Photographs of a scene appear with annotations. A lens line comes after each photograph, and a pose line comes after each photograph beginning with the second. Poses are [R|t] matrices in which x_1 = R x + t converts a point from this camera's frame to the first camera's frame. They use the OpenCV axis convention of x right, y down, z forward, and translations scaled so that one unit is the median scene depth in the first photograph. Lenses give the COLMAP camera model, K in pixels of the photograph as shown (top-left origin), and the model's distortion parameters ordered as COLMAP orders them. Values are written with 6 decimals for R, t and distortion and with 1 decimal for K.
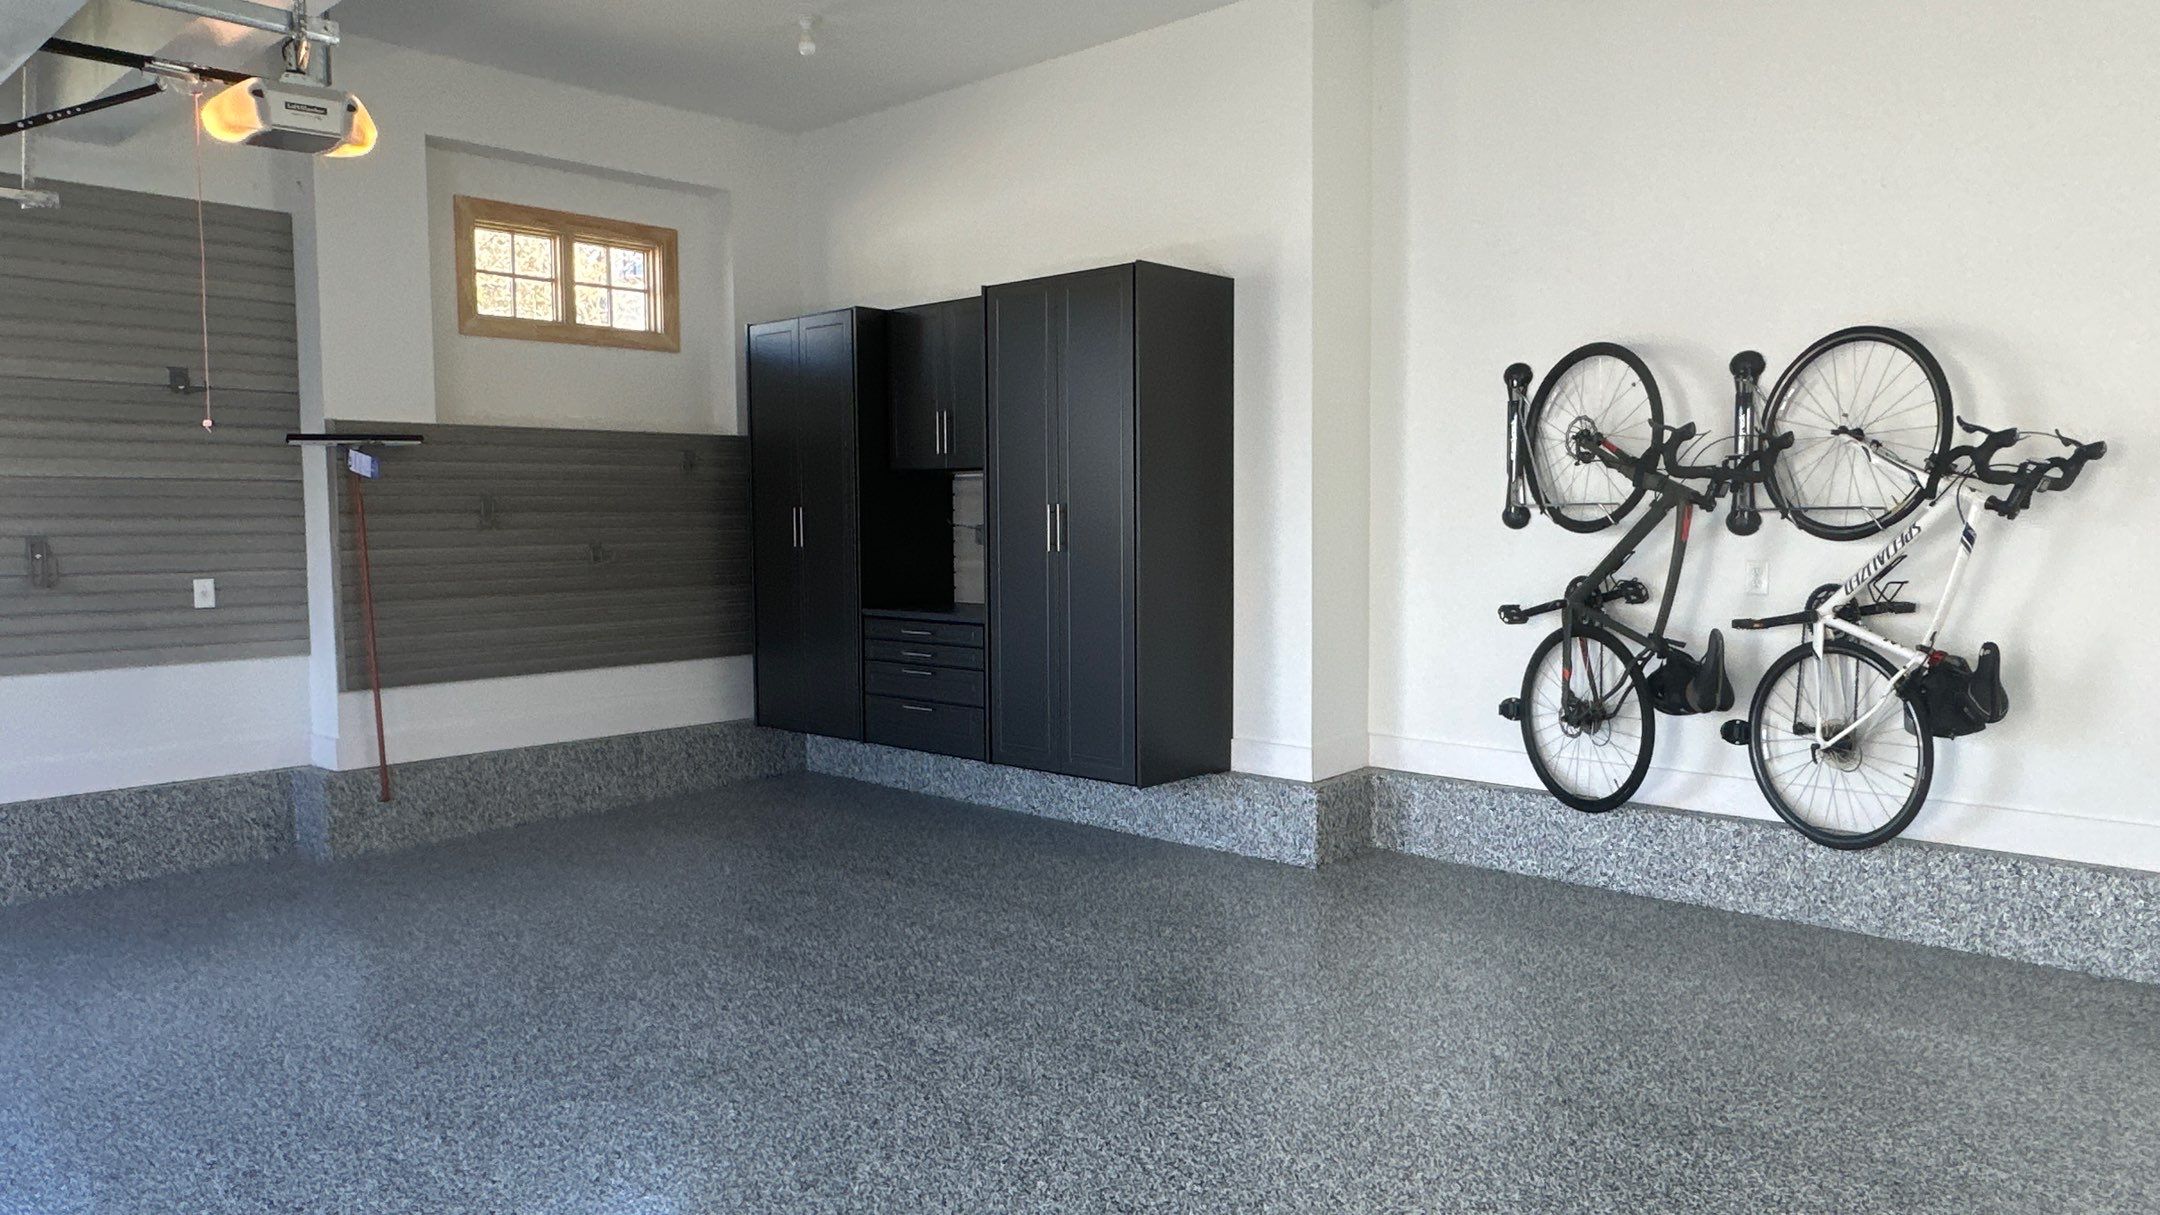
lens RADIAL K [[1431.5, 0, 1081.8], [0, 1431.5, 610.3], [0, 0, 1]] dist [-0.003291, -0.000672]
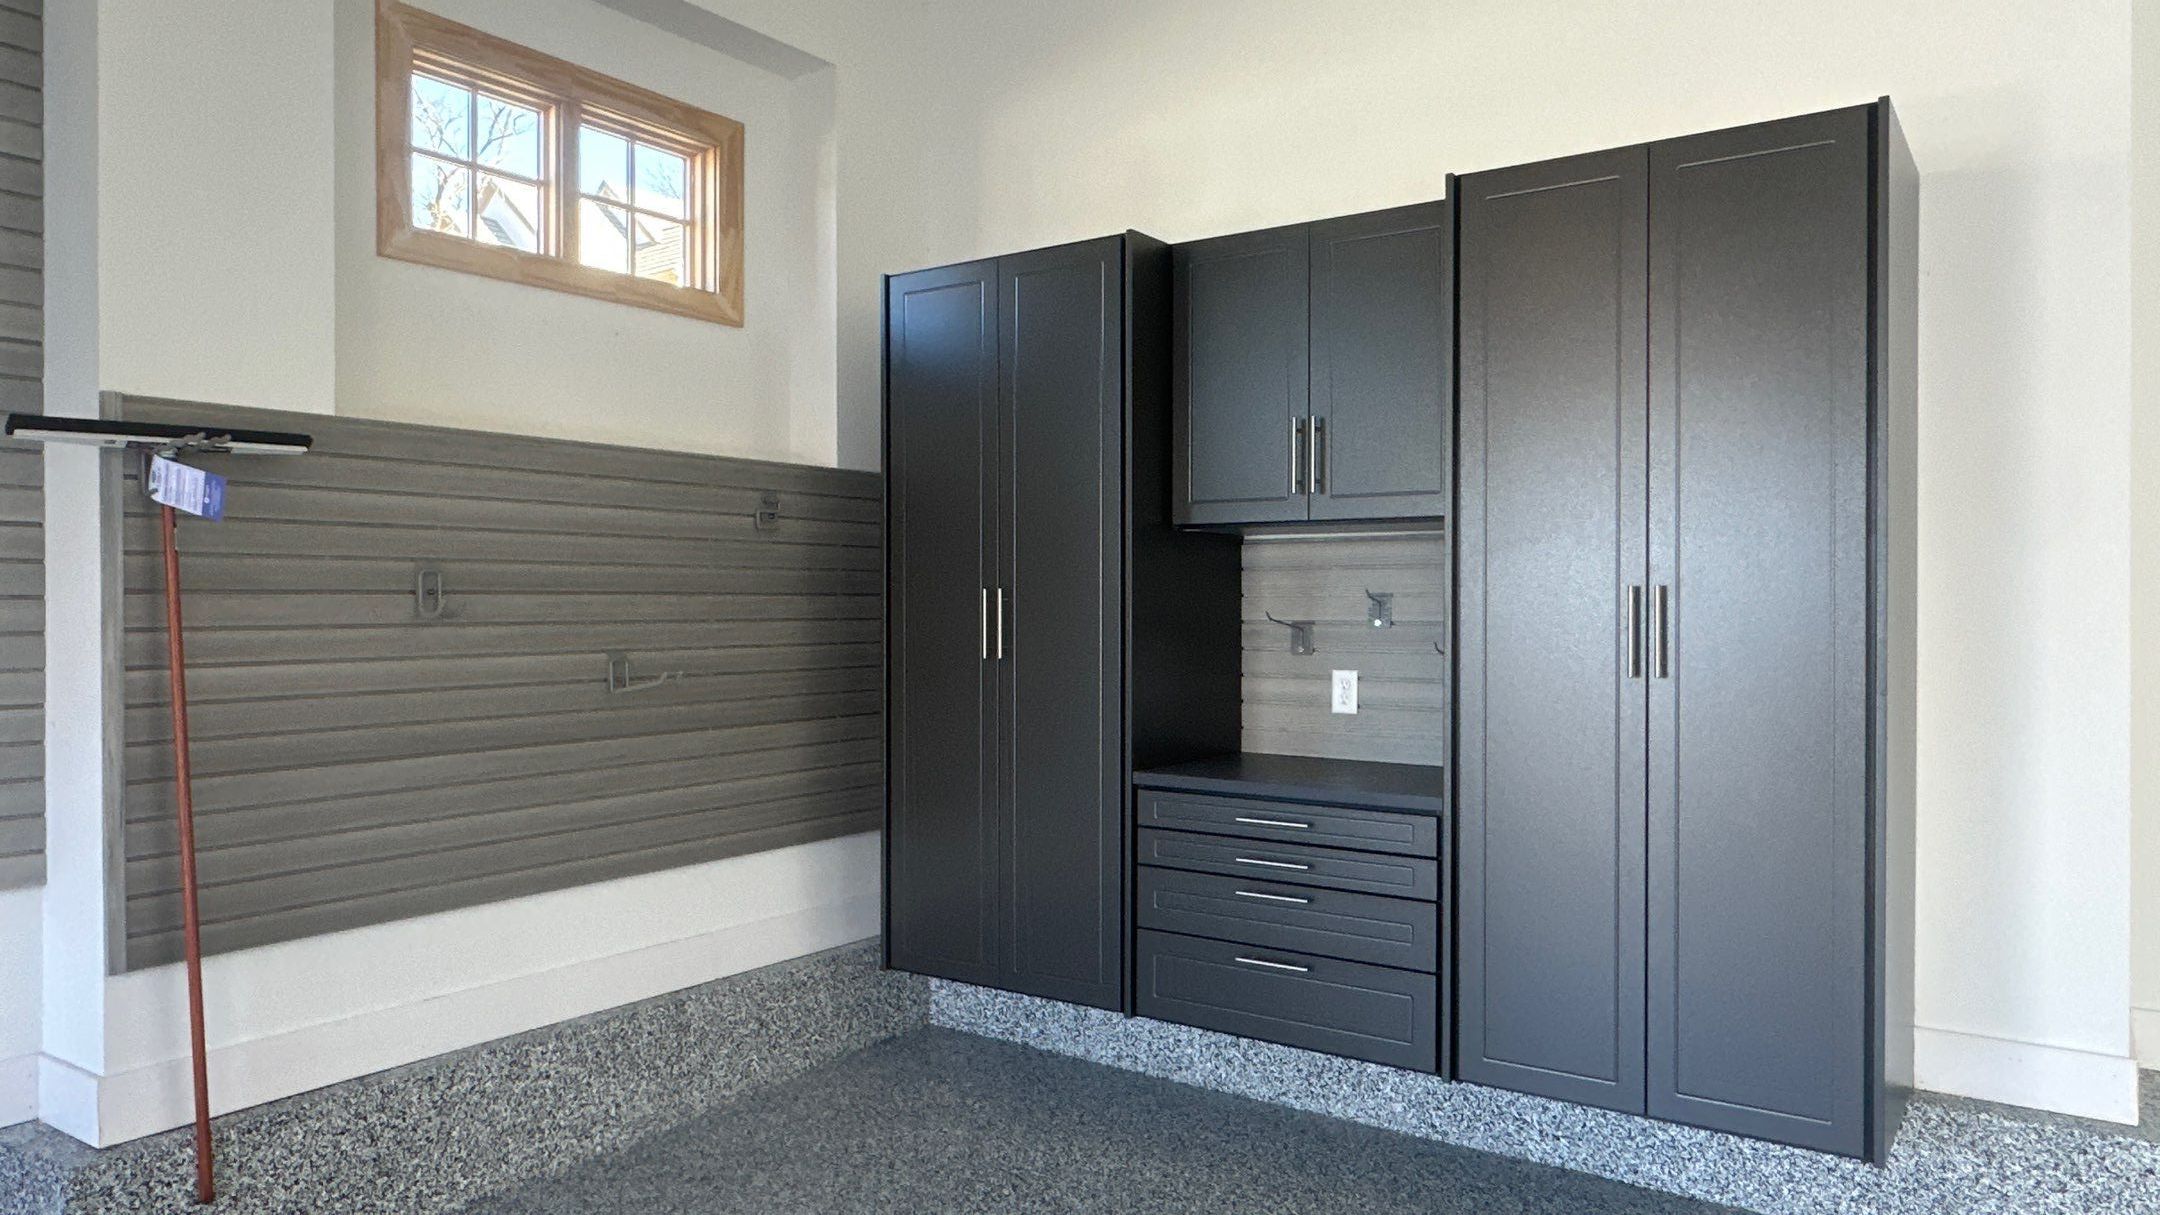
lens RADIAL K [[1431.5, 0, 1081.4], [0, 1431.5, 606.3], [0, 0, 1]] dist [-0.003291, -0.000672]
pose [[0.991571, 0.007176, 0.129365, -0.273270], [0.001163, 0.997932, -0.064266, -0.032983], [-0.129558, 0.063875, 0.989512, 0.503850]]
